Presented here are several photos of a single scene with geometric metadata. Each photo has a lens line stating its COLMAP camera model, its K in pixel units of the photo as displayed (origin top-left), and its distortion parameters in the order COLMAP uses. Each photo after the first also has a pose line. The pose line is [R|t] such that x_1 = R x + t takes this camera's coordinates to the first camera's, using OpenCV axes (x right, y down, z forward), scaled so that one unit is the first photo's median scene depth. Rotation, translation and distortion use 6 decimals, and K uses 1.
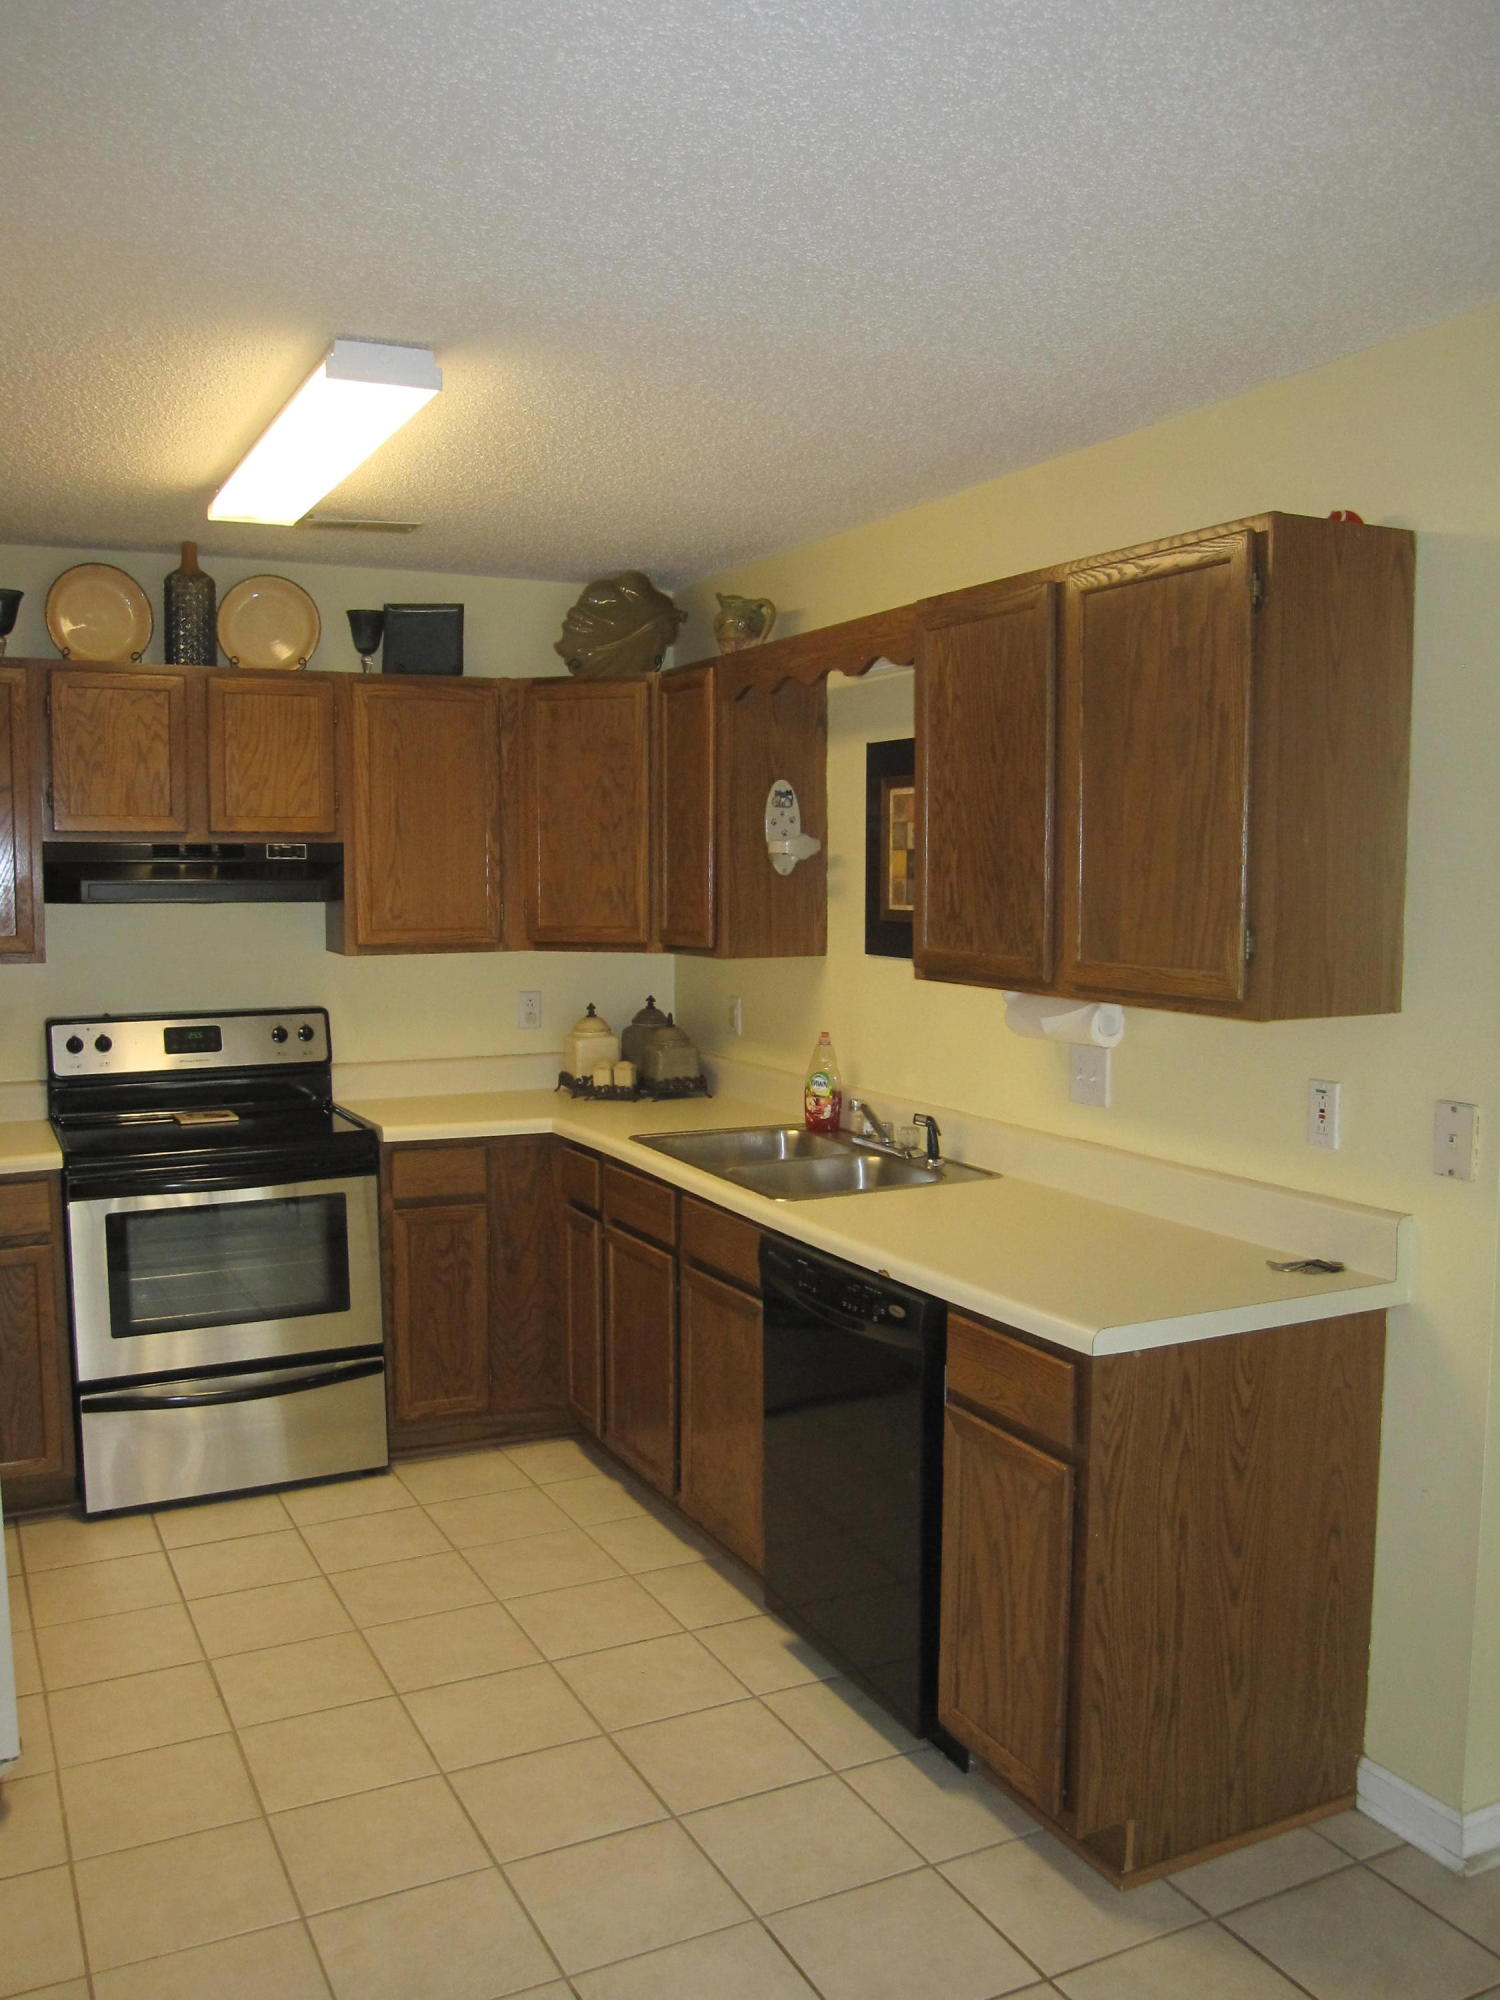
lens RADIAL K [[1667.8, 0, 753.8], [0, 1667.8, 1002.6], [0, 0, 1]] dist [-0.070848, 0.023031]
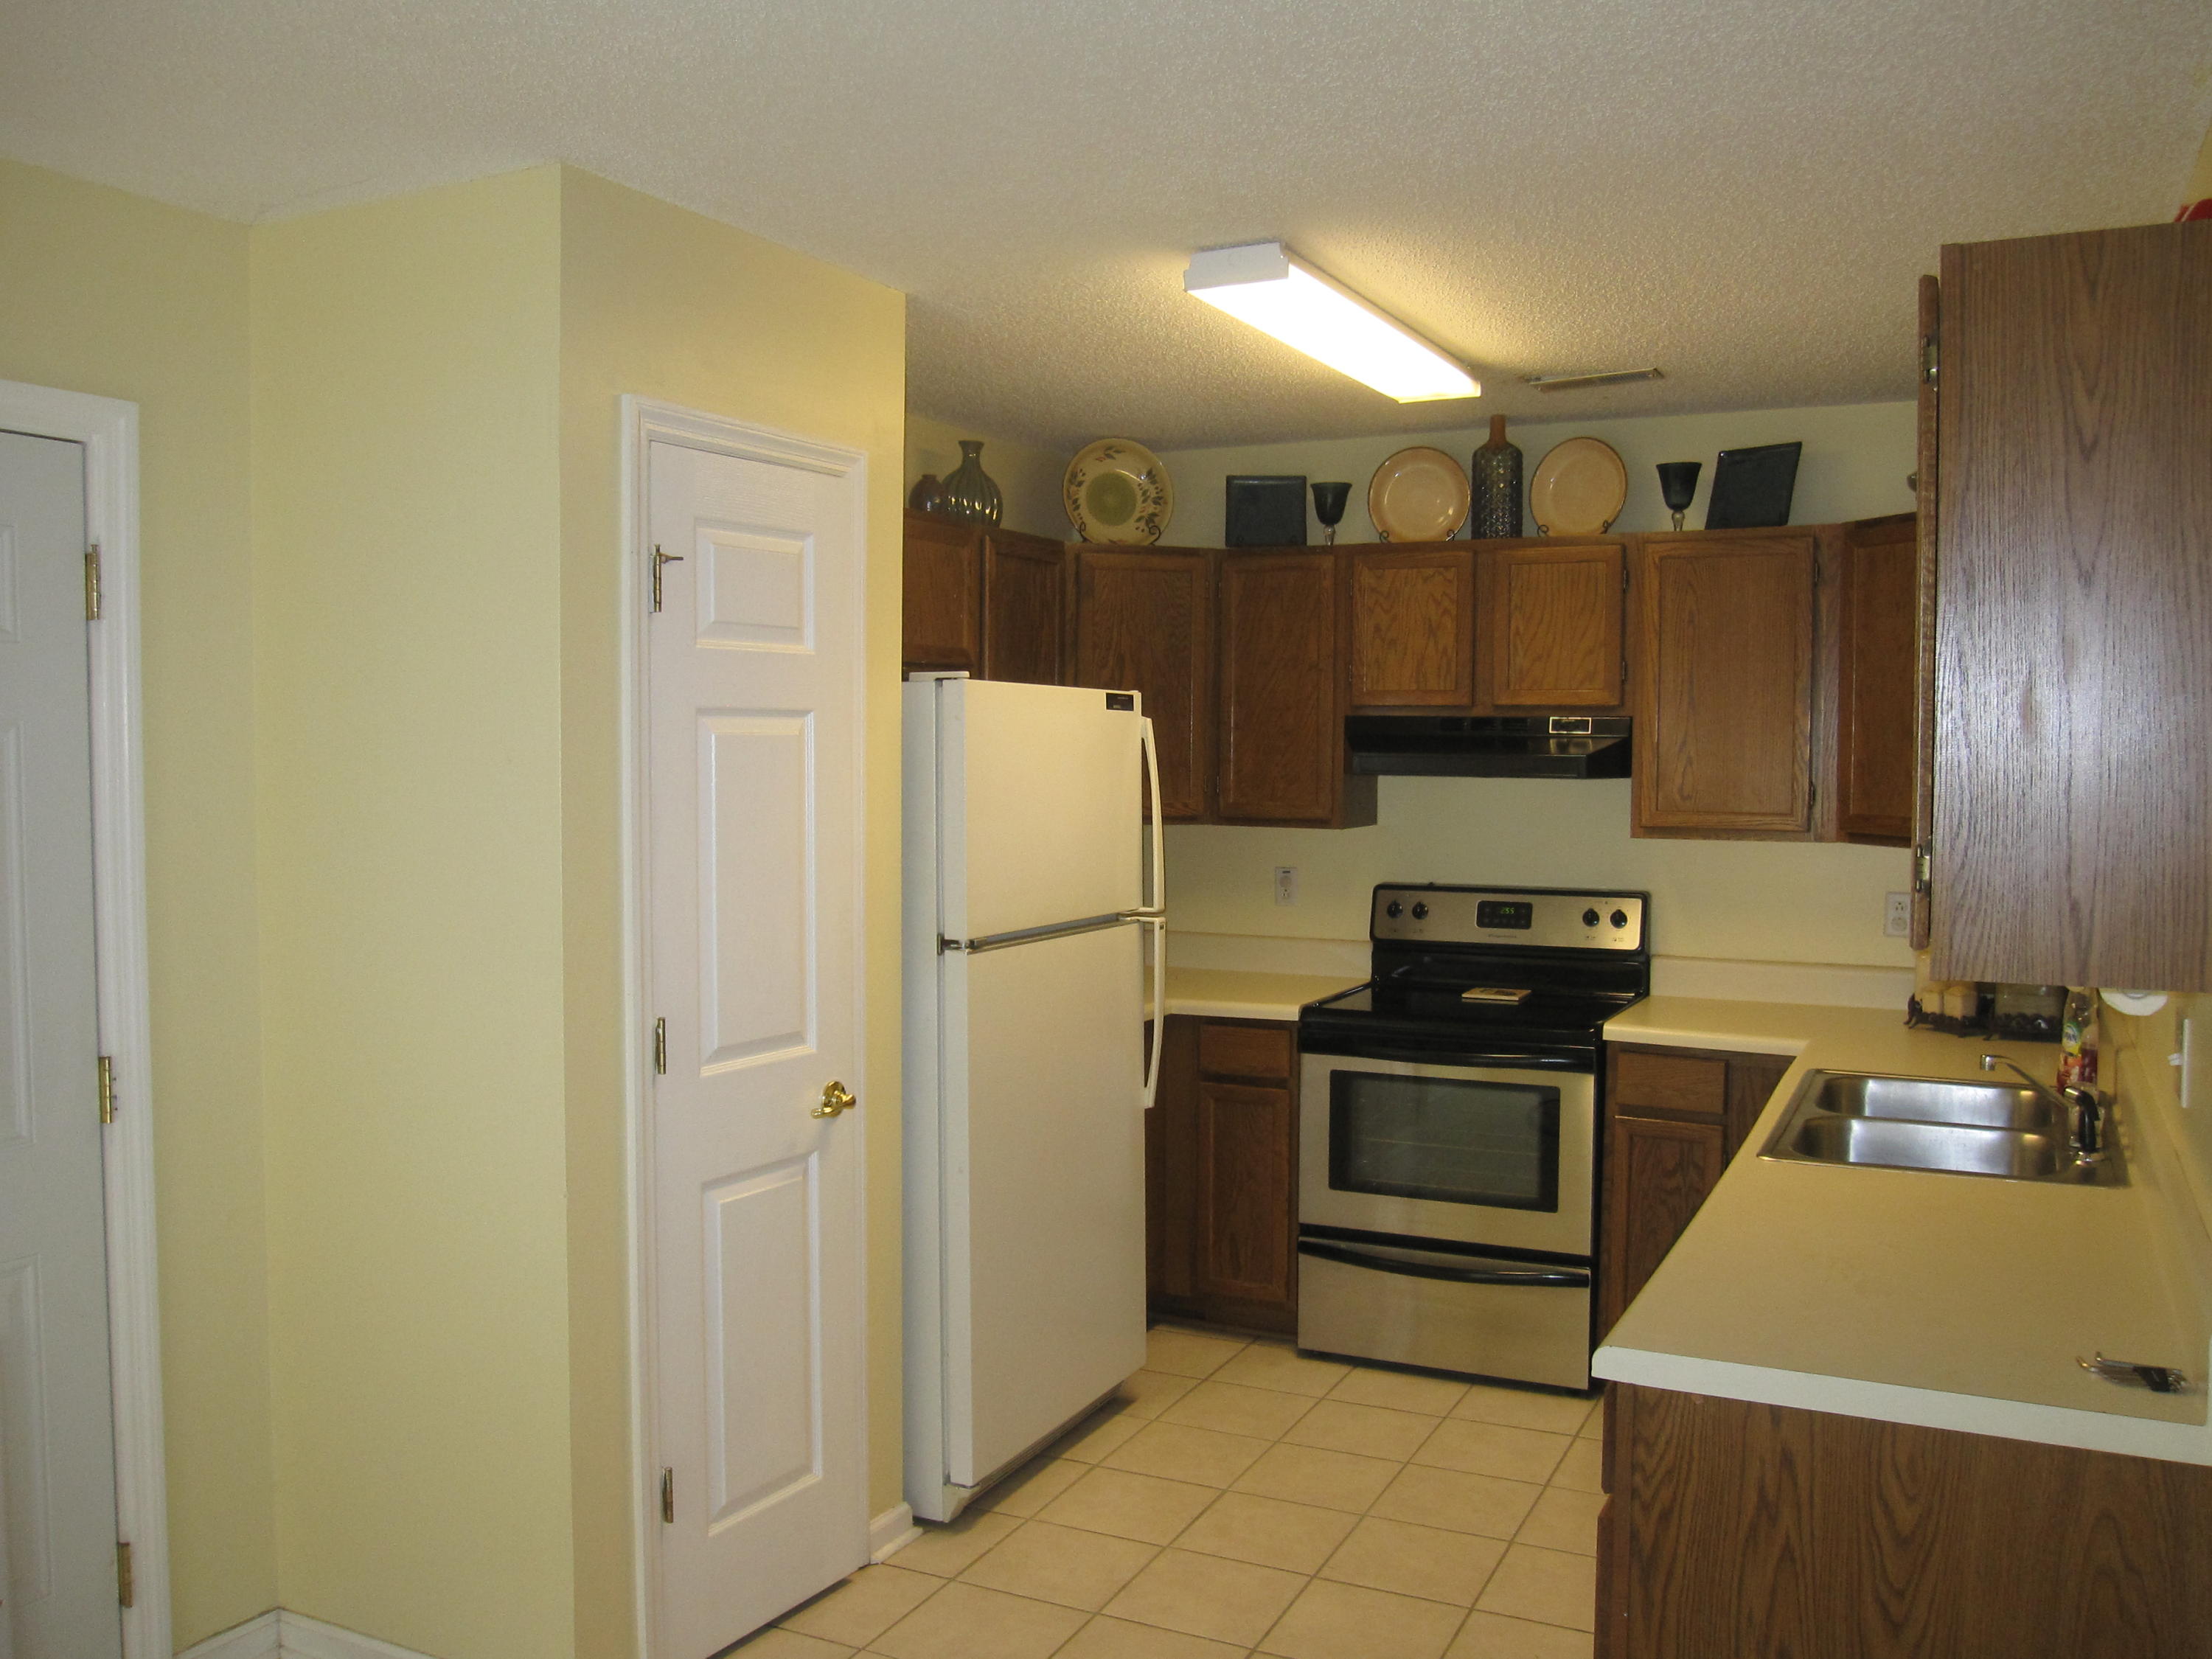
lens RADIAL K [[1844.5, 0, 1111.7], [0, 1844.5, 830.4], [0, 0, 1]] dist [-0.070848, 0.023031]
pose [[0.603666, 0.044536, -0.795992, 0.411793], [-0.066353, 0.997781, 0.005506, -0.019338], [0.794471, 0.049492, 0.605282, 0.155527]]
